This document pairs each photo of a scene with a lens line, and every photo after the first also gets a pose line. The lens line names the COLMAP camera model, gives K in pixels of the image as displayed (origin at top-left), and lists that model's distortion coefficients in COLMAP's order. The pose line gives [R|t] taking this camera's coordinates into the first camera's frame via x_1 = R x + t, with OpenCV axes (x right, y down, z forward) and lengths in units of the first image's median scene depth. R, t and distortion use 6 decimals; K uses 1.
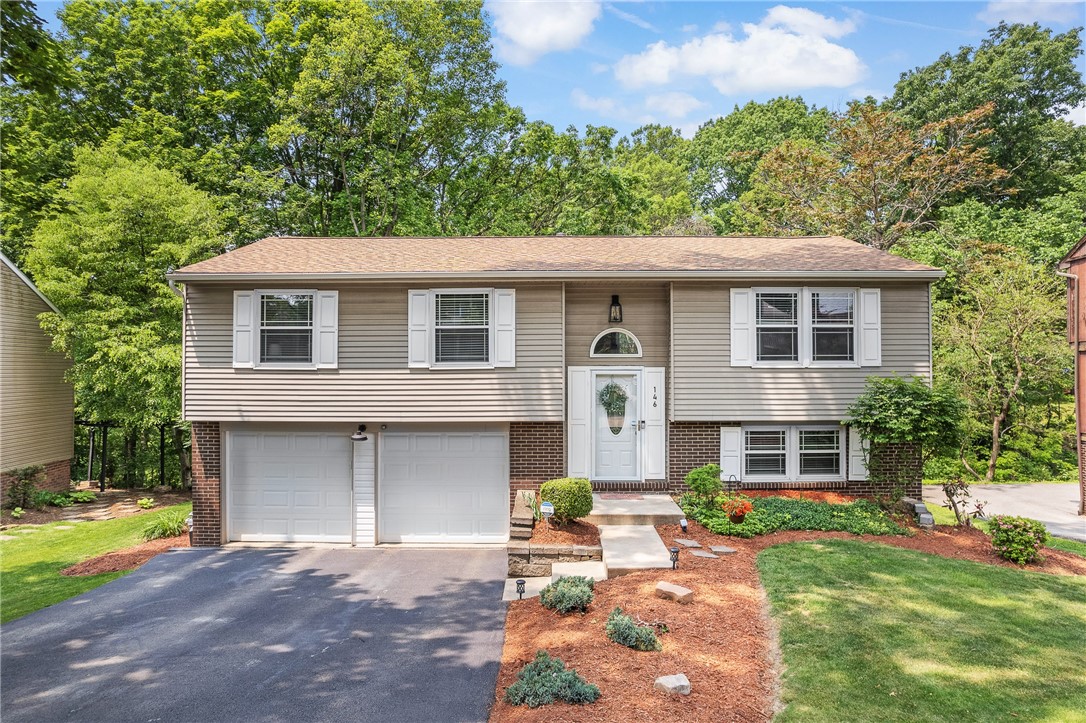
lens RADIAL K [[698.6, 0, 544.4], [0, 698.6, 357.4], [0, 0, 1]] dist [-0.030145, 0.011300]
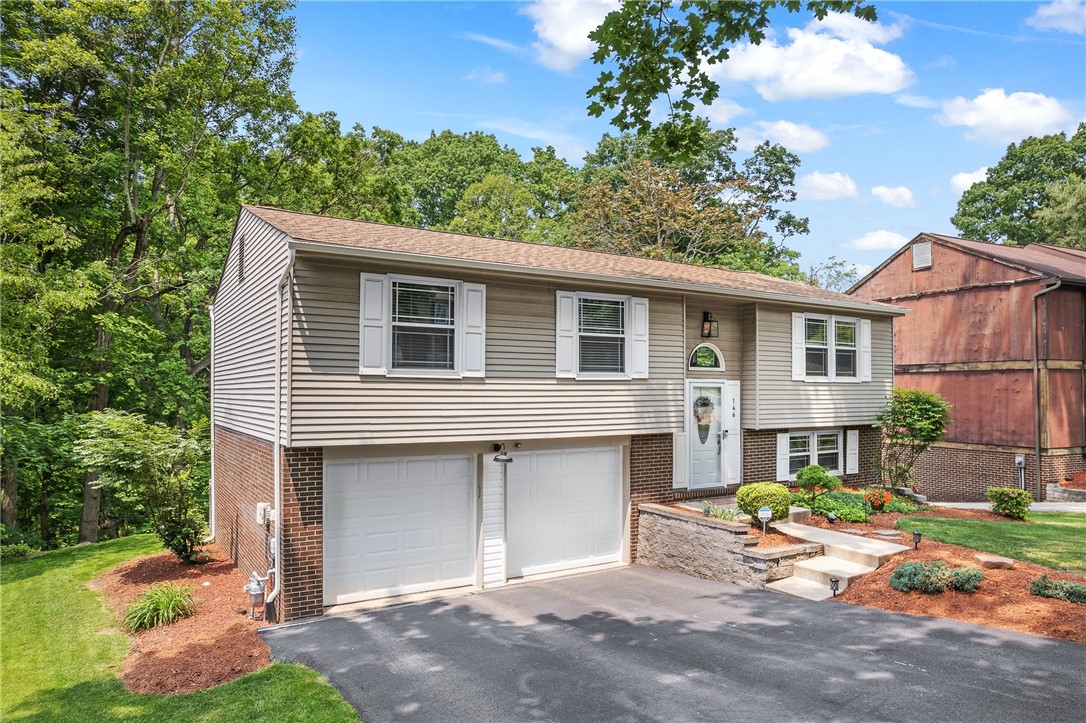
lens RADIAL K [[698.6, 0, 543.6], [0, 698.6, 373.3], [0, 0, 1]] dist [-0.030145, 0.011300]
pose [[0.842005, 0.017272, 0.539193, -0.688268], [-0.012897, 0.999846, -0.011888, 0.020206], [-0.539315, 0.003056, 0.842098, 0.253406]]
